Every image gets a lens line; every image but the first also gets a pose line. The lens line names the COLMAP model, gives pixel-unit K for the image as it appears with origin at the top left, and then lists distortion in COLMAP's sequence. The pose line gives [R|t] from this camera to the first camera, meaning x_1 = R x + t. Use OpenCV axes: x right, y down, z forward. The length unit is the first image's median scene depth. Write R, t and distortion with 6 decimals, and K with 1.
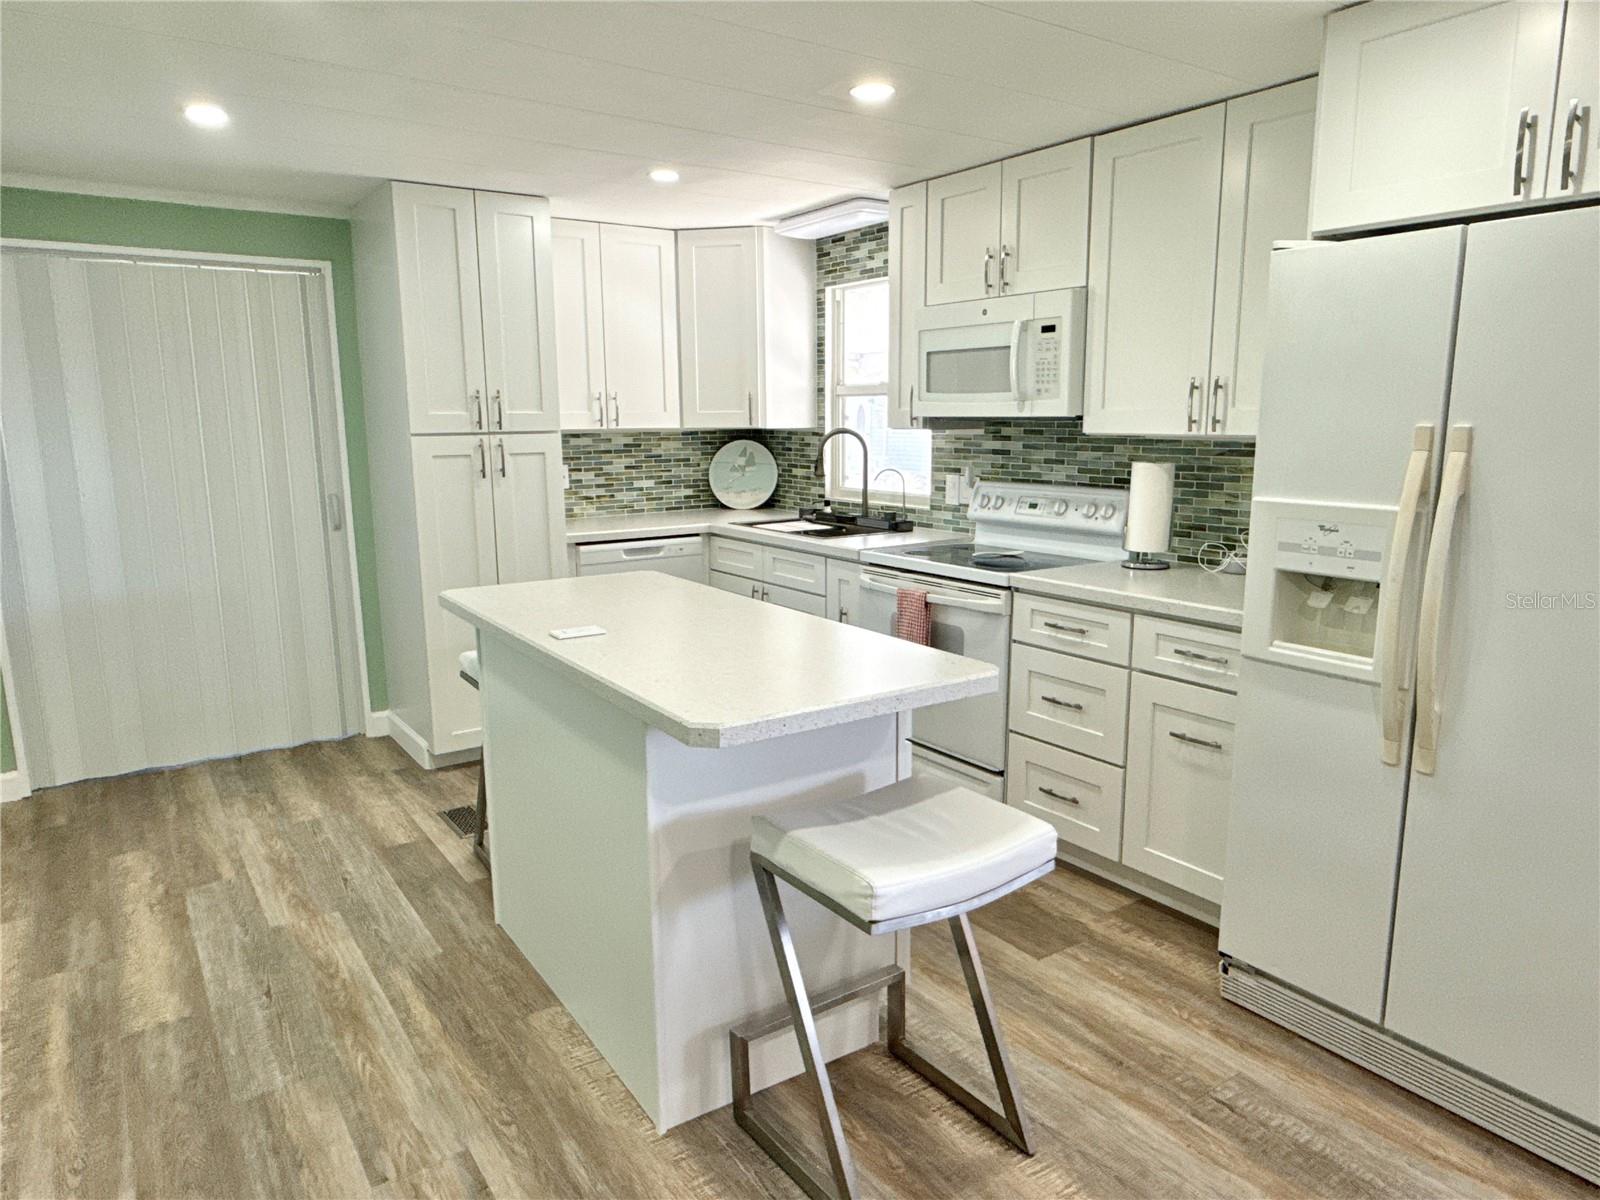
lens RADIAL K [[1034.5, 0, 800.4], [0, 1034.5, 601.0], [0, 0, 1]] dist [0.001309, 0.000303]
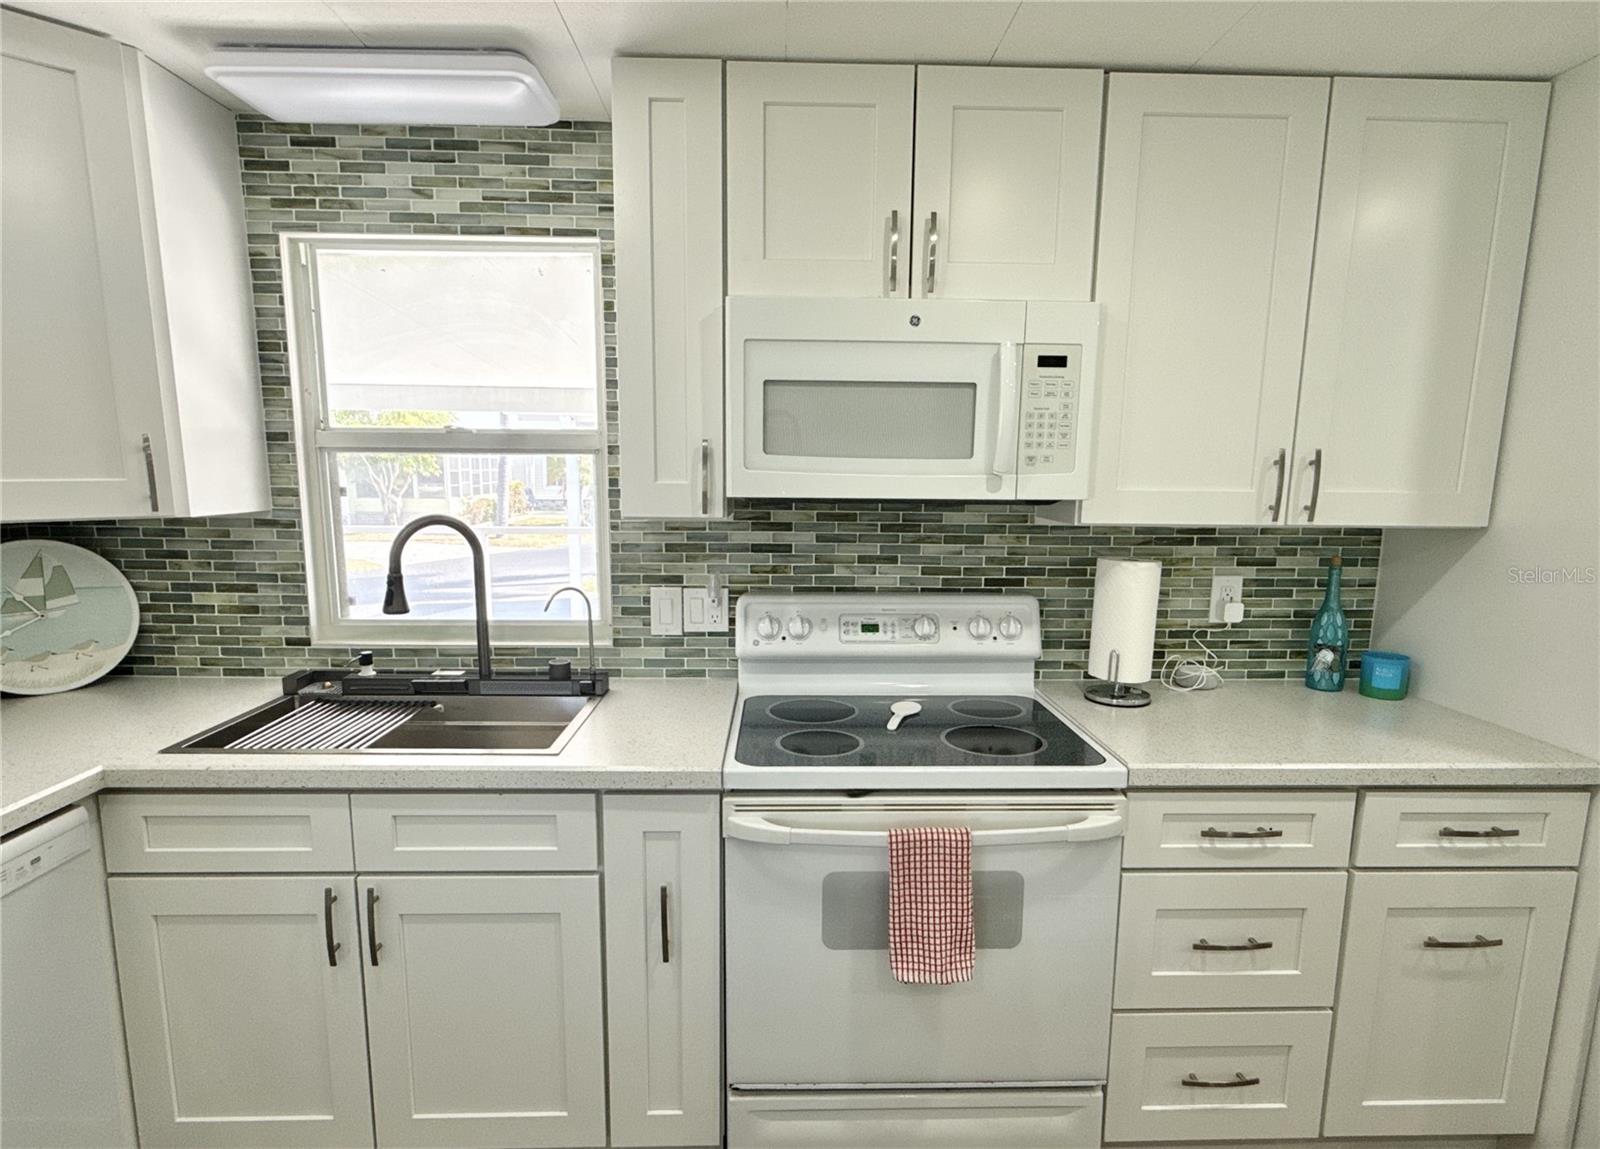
lens RADIAL K [[829.1, 0, 800.9], [0, 829.1, 599.0], [0, 0, 1]] dist [0.000310, 0.000404]
pose [[0.550386, -0.116442, 0.826751, -0.223337], [0.136727, 0.989429, 0.048333, -0.133434], [-0.823639, 0.086437, 0.560488, 0.690100]]
